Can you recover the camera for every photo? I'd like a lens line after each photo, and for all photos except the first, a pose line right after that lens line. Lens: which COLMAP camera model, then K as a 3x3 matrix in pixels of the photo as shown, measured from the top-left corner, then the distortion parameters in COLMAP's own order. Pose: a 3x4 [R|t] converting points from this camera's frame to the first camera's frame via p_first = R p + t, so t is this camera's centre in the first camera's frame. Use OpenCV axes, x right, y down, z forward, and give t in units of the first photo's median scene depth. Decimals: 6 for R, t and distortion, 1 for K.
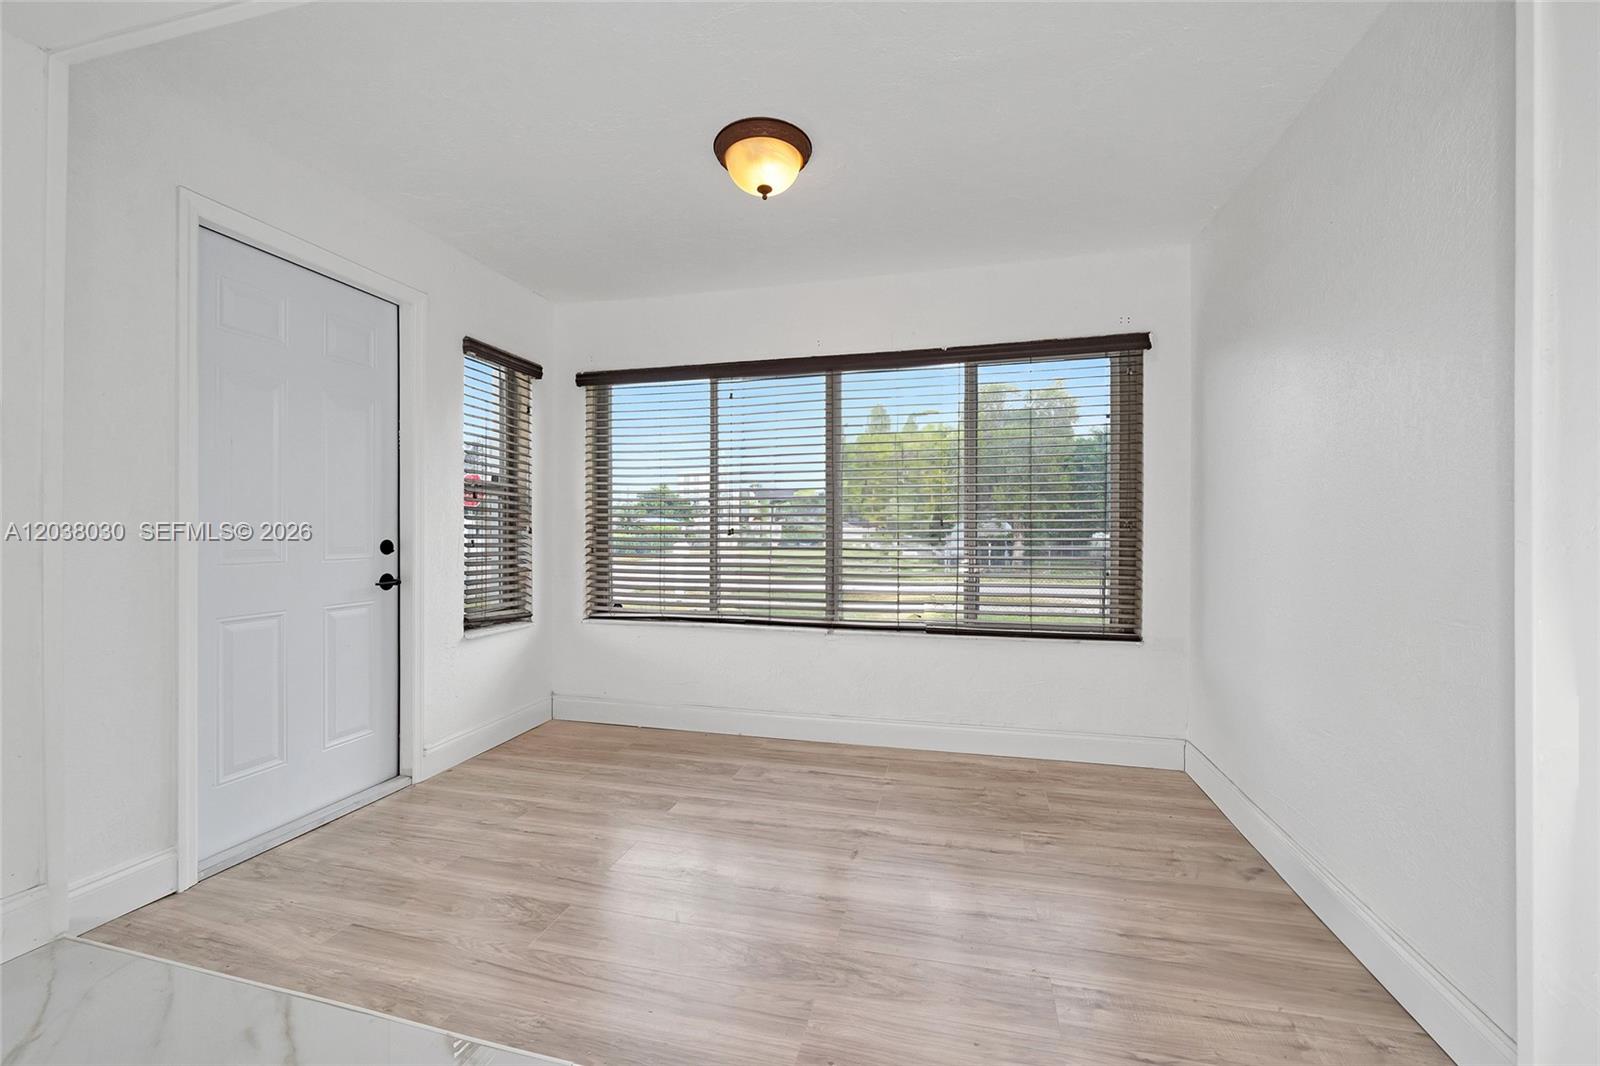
lens RADIAL K [[649.7, 0, 804.5], [0, 649.7, 526.7], [0, 0, 1]] dist [-0.000408, 0.000243]
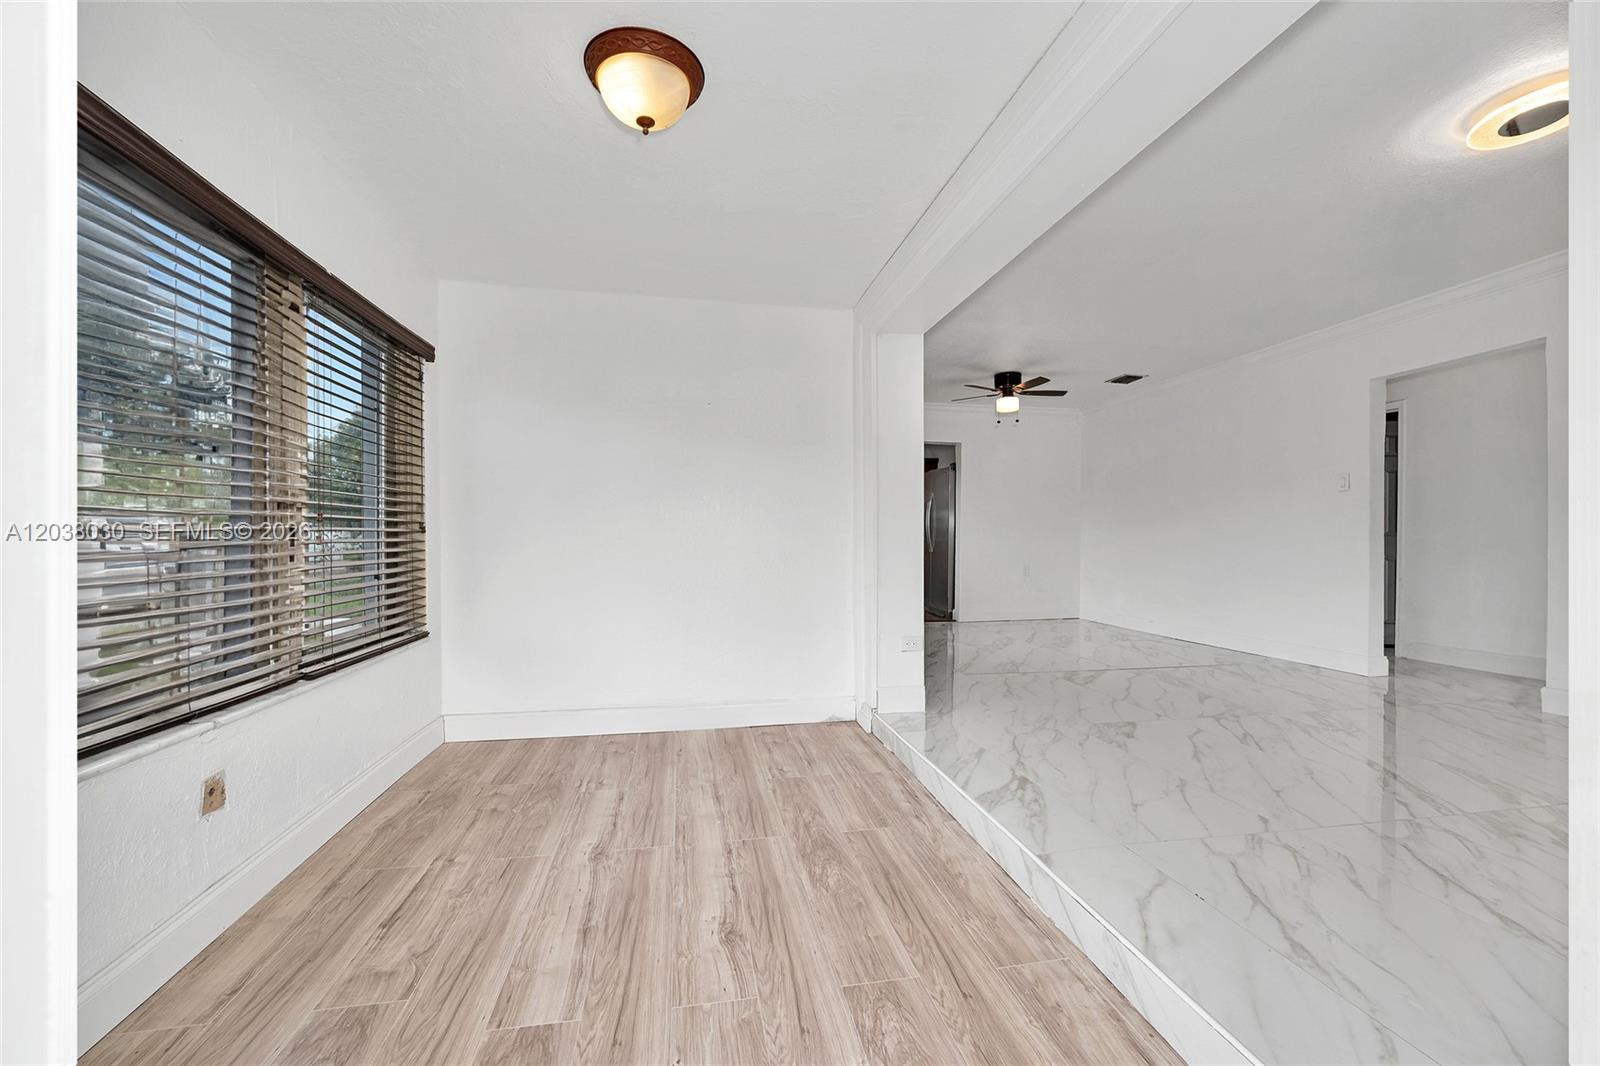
lens RADIAL K [[639.3, 0, 803.5], [0, 639.3, 538.6], [0, 0, 1]] dist [-0.012177, 0.000235]
pose [[-0.423111, -0.003264, 0.906072, -0.726038], [-0.008669, 0.999962, -0.000446, 0.014299], [-0.906037, -0.008044, -0.423123, 0.949439]]
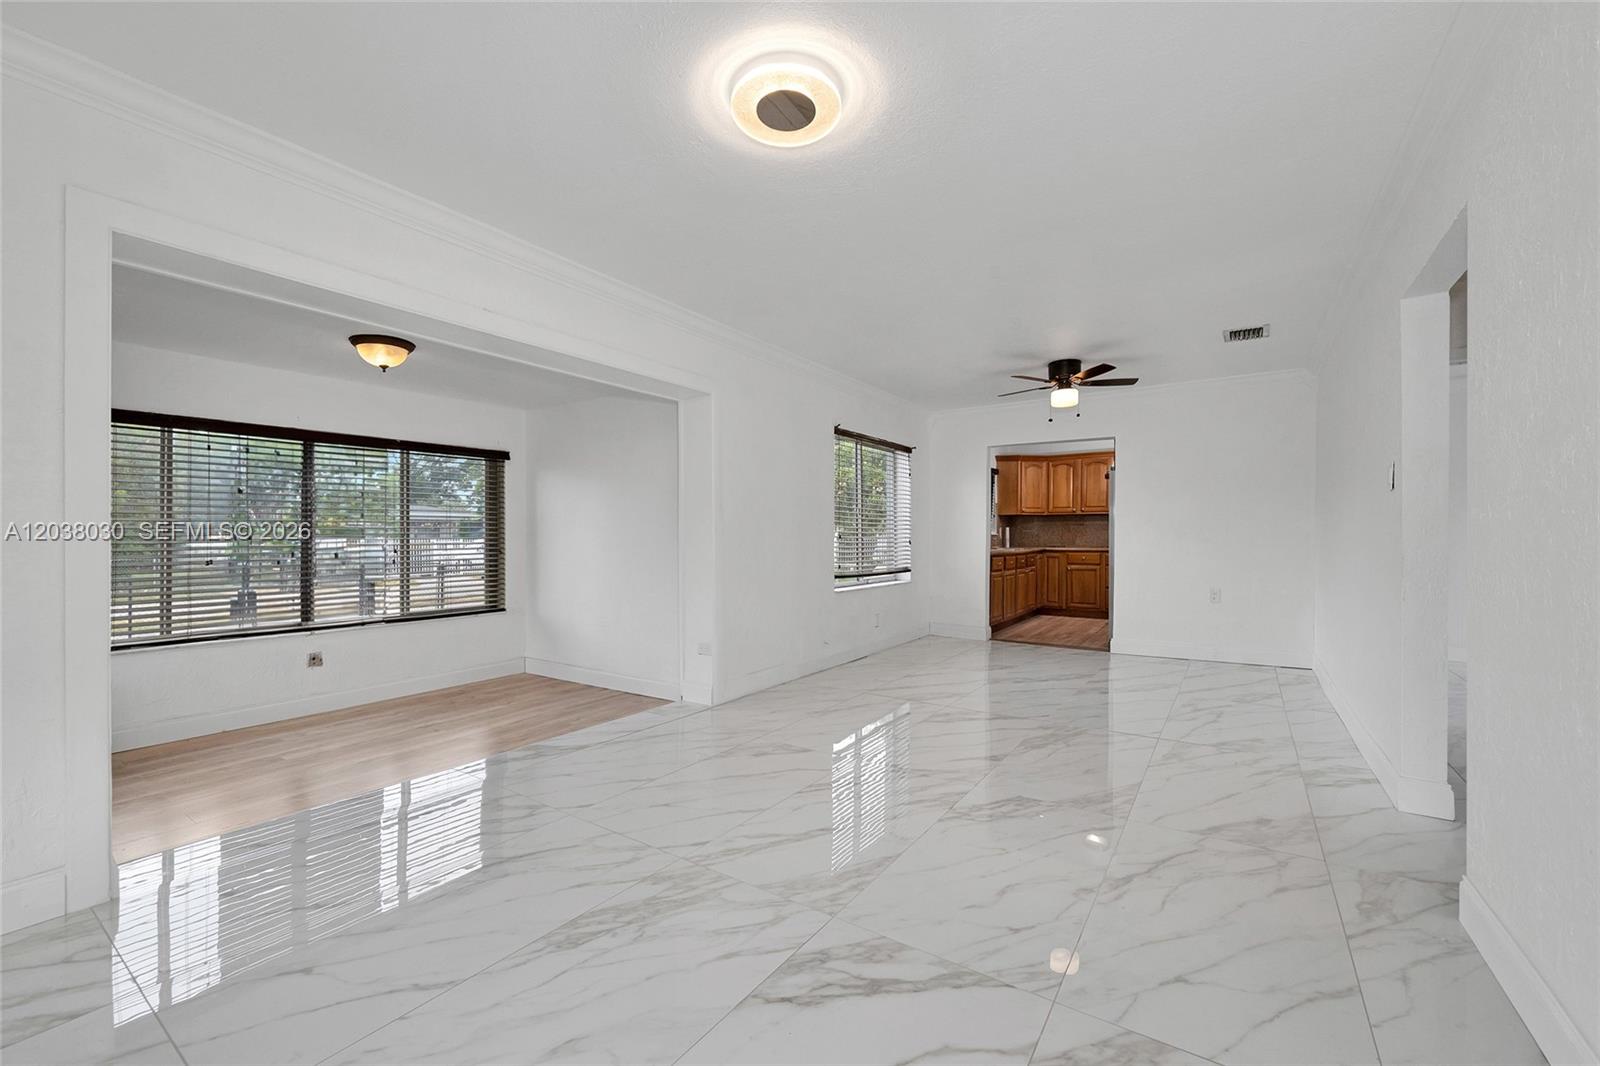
lens RADIAL K [[650.1, 0, 802.9], [0, 650.1, 537.9], [0, 0, 1]] dist [-0.014753, 0.000171]
pose [[0.326613, -0.005708, 0.945141, -1.074354], [-0.002747, 0.999972, 0.006988, -0.060295], [-0.945154, -0.004878, 0.326588, -0.497068]]
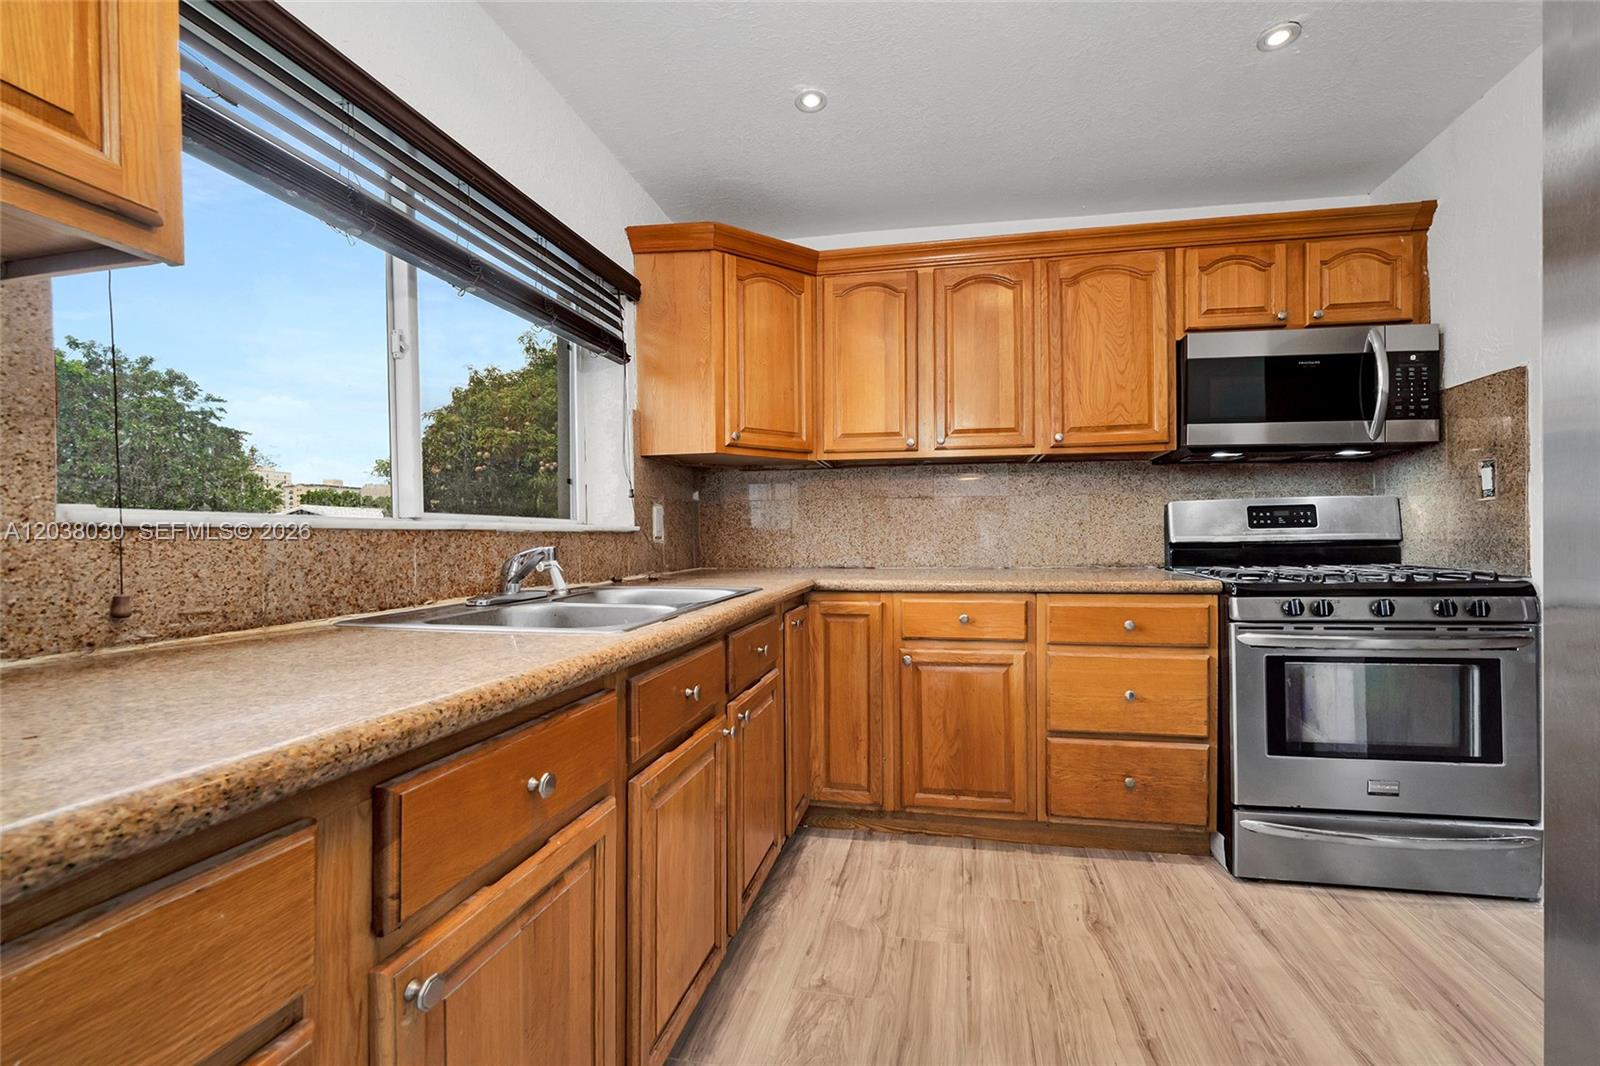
lens RADIAL K [[642.7, 0, 807.0], [0, 642.7, 536.4], [0, 0, 1]] dist [-0.007918, 0.000176]
pose [[-0.031909, -0.001391, 0.999490, 1.575385], [0.003083, 0.999994, 0.001490, -0.050812], [-0.999486, 0.003129, -0.031904, -0.545472]]
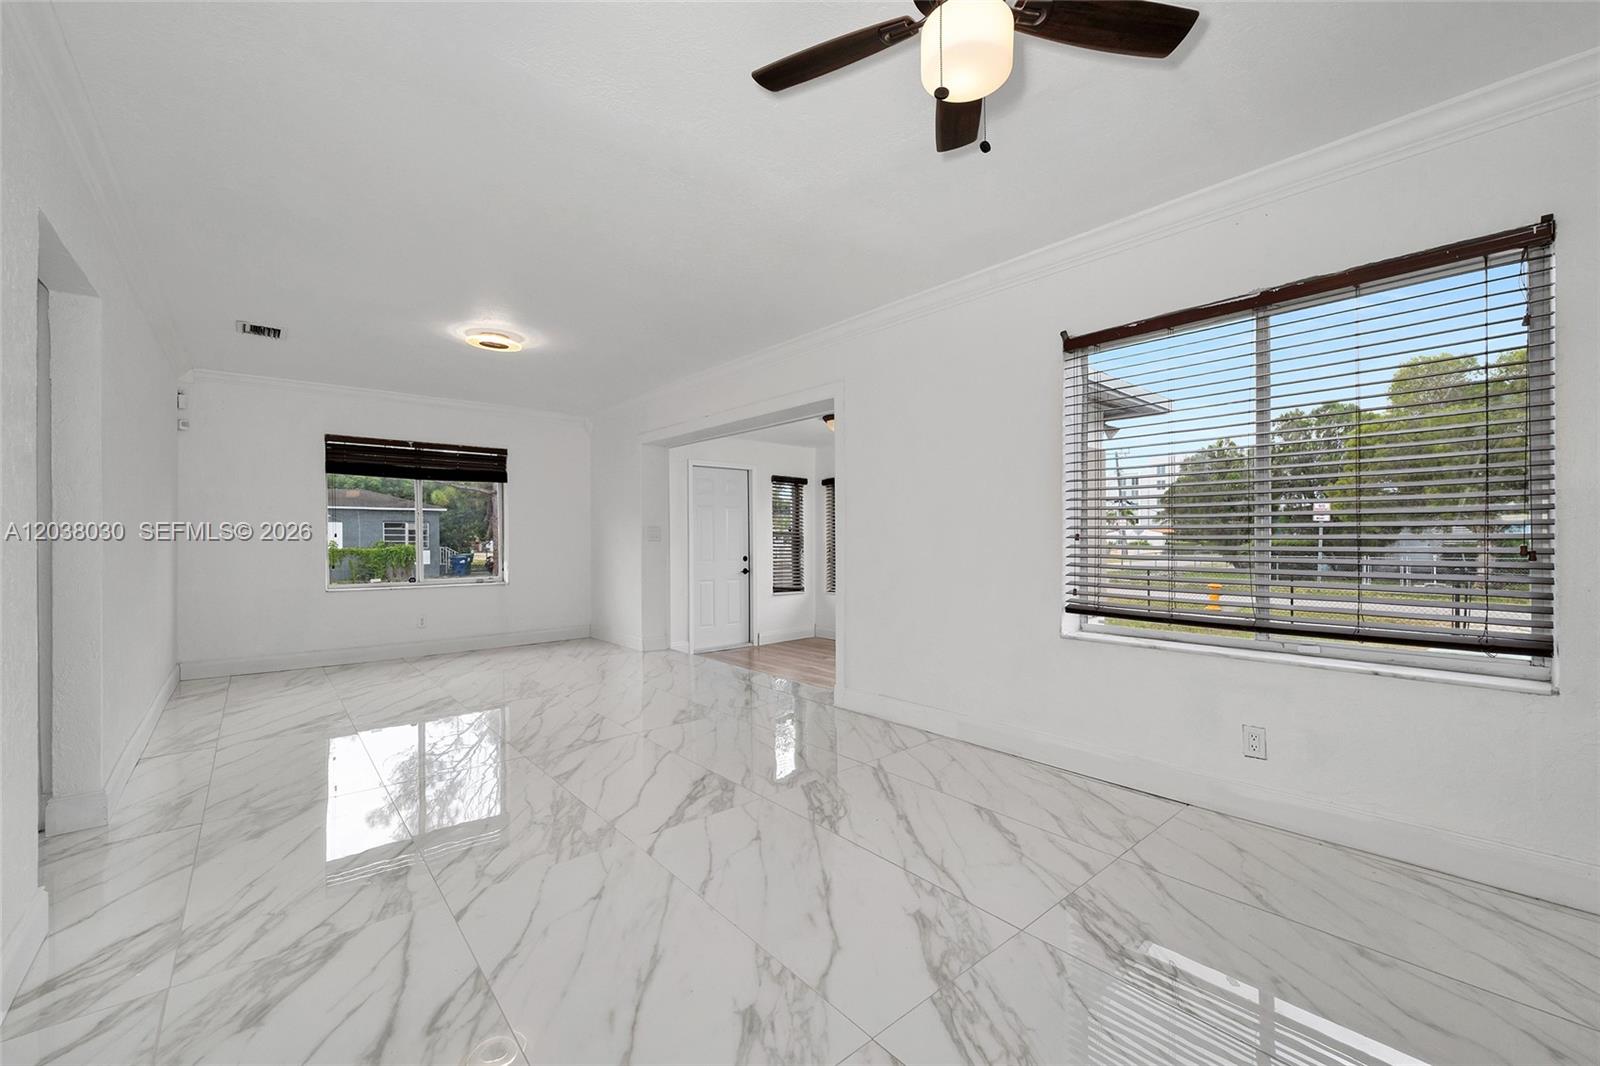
lens RADIAL K [[660.1, 0, 797.4], [0, 660.1, 533.7], [0, 0, 1]] dist [-0.003990, -0.000308]
pose [[0.811686, -0.011233, -0.583987, 1.152622], [0.009023, 0.999937, -0.006692, -0.051992], [0.584025, 0.000162, 0.811736, -1.123239]]
